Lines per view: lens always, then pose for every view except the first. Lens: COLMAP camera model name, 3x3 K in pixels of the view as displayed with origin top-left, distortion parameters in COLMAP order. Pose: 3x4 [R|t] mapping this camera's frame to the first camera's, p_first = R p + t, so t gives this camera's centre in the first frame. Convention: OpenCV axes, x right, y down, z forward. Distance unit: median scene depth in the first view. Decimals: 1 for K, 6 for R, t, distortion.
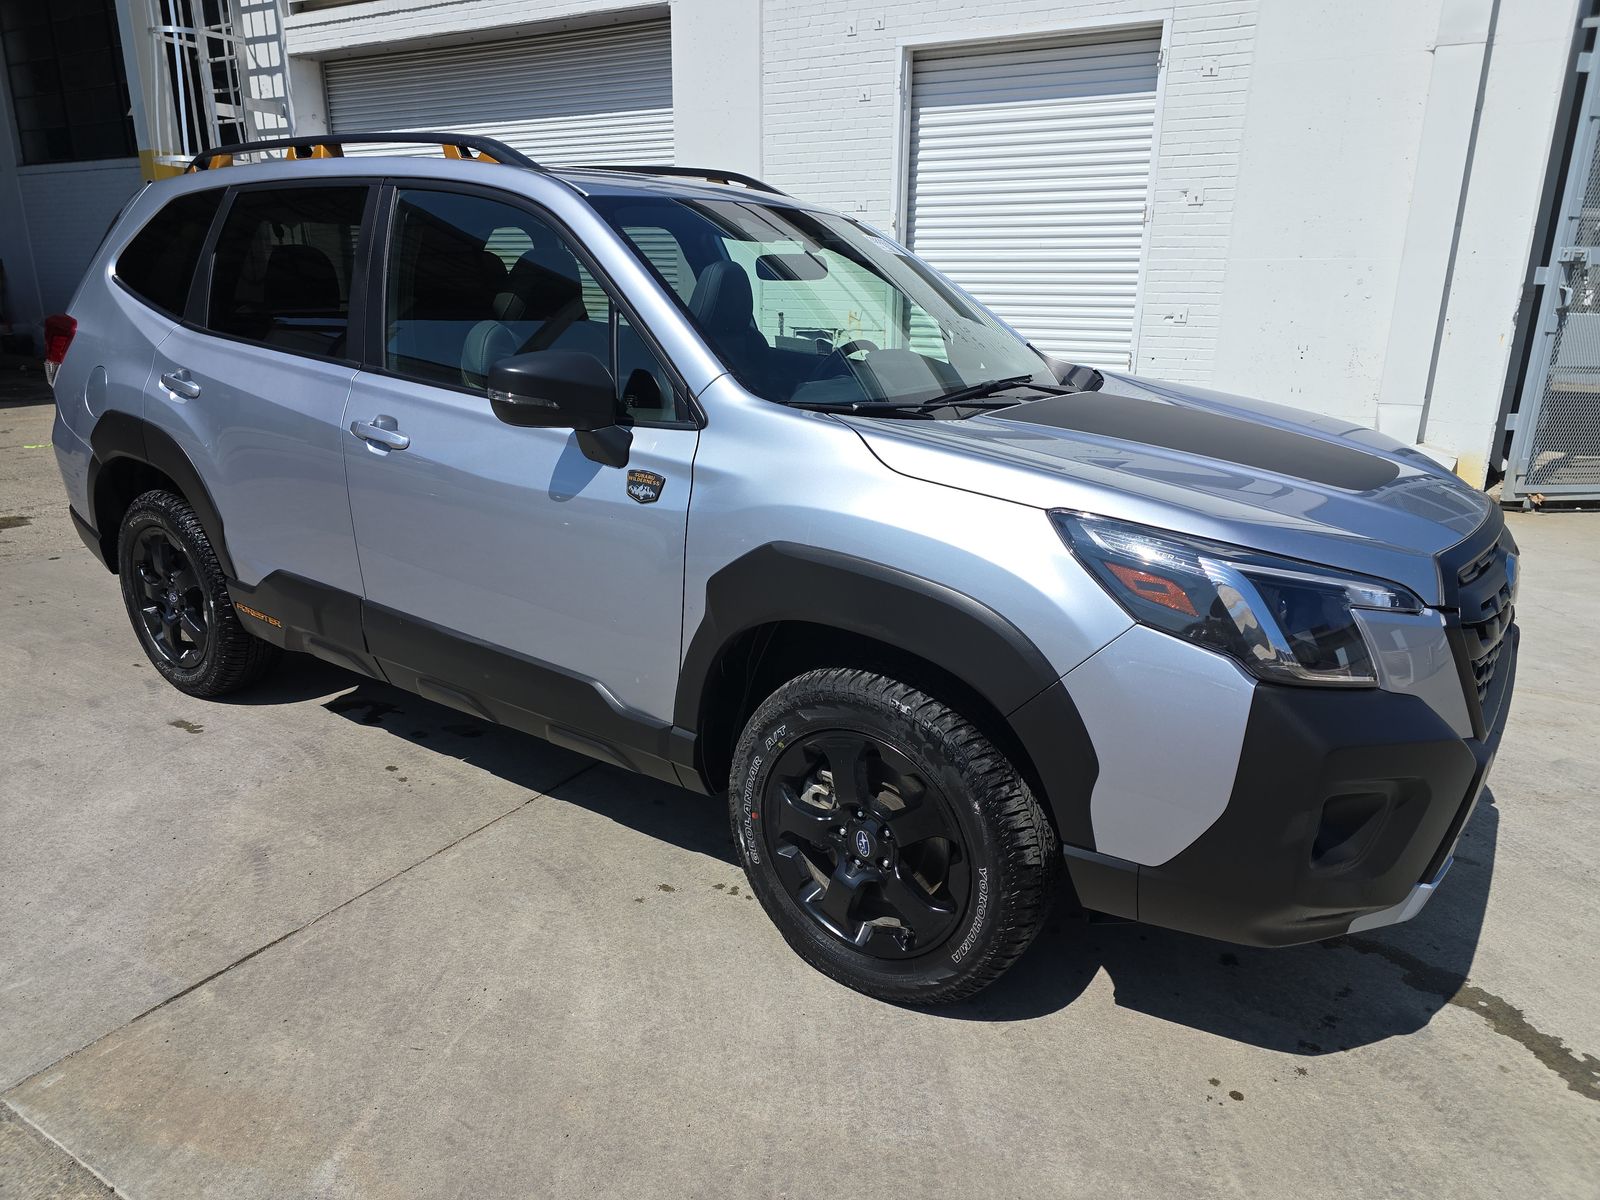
lens RADIAL K [[1074.4, 0, 804.0], [0, 1074.4, 608.1], [0, 0, 1]] dist [0.023531, -0.029948]
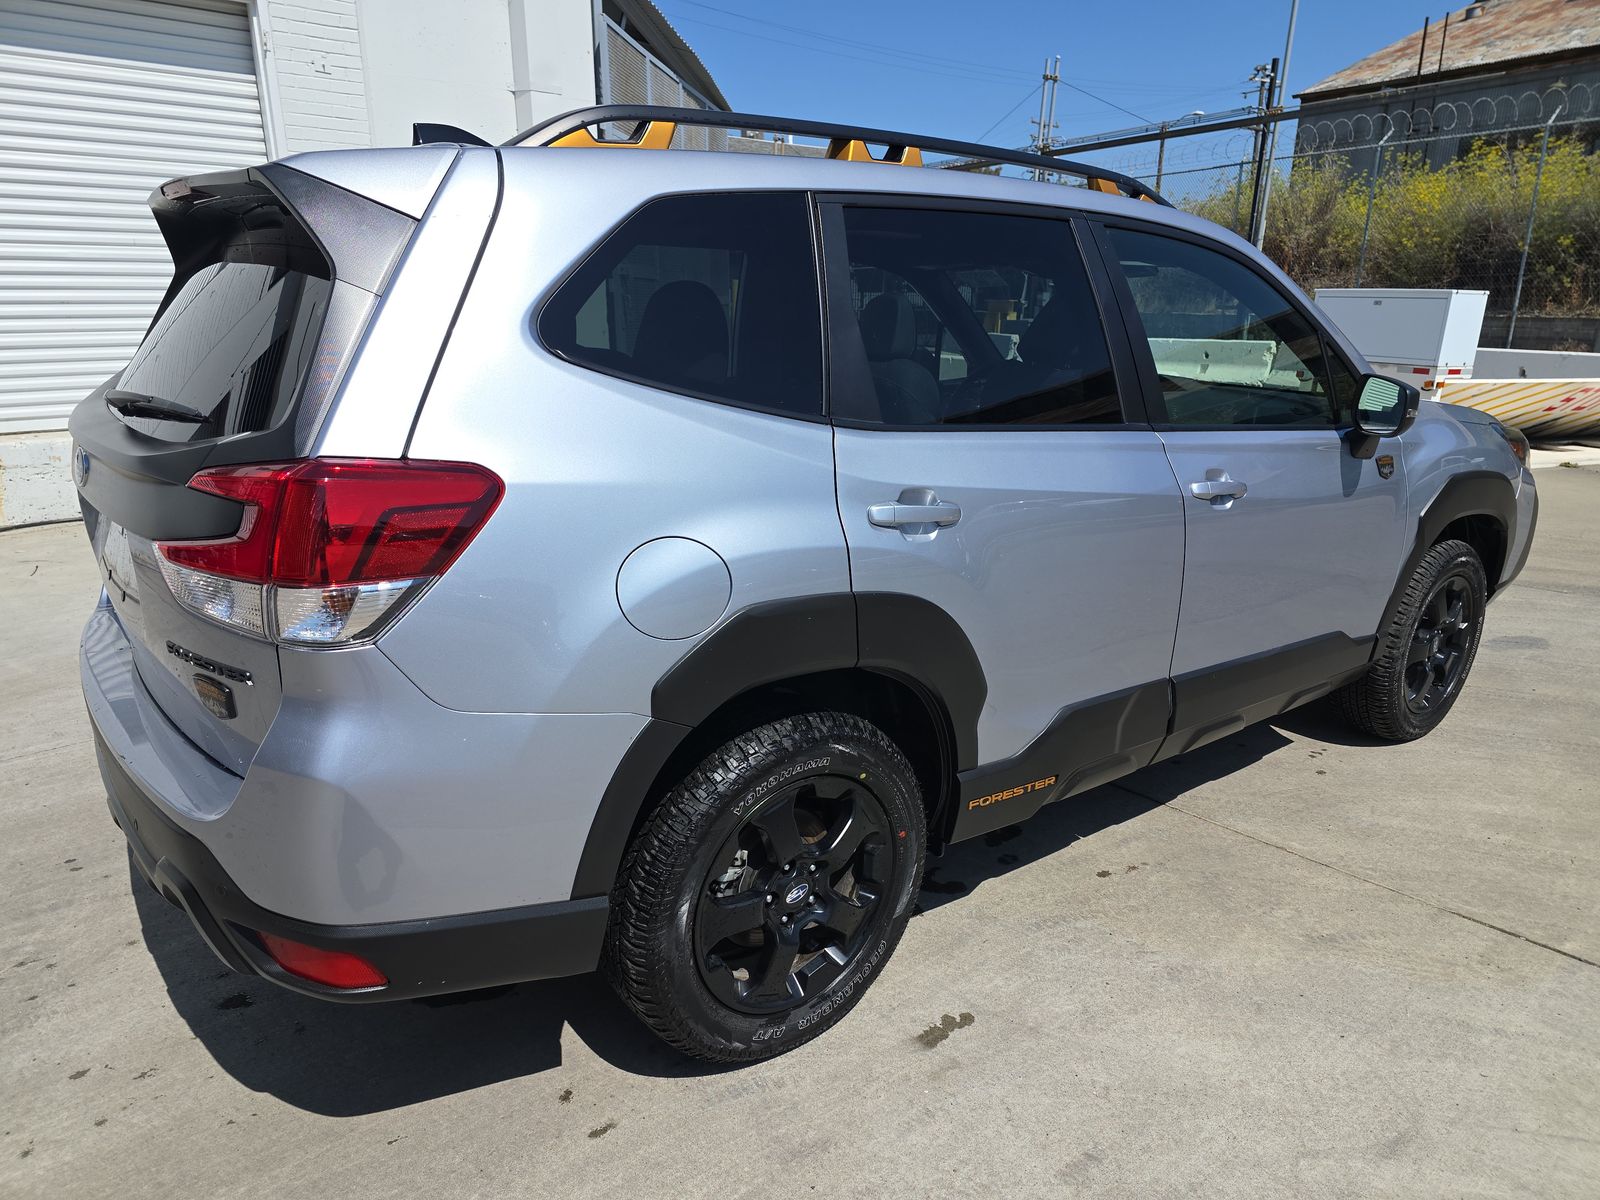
lens RADIAL K [[1074.4, 0, 802.3], [0, 1074.4, 592.3], [0, 0, 1]] dist [0.023531, -0.029948]
pose [[0.317809, -0.278483, 0.906336, -1.347090], [0.276719, 0.941521, 0.192262, -0.347286], [-0.906876, 0.189698, 0.376286, 0.946147]]
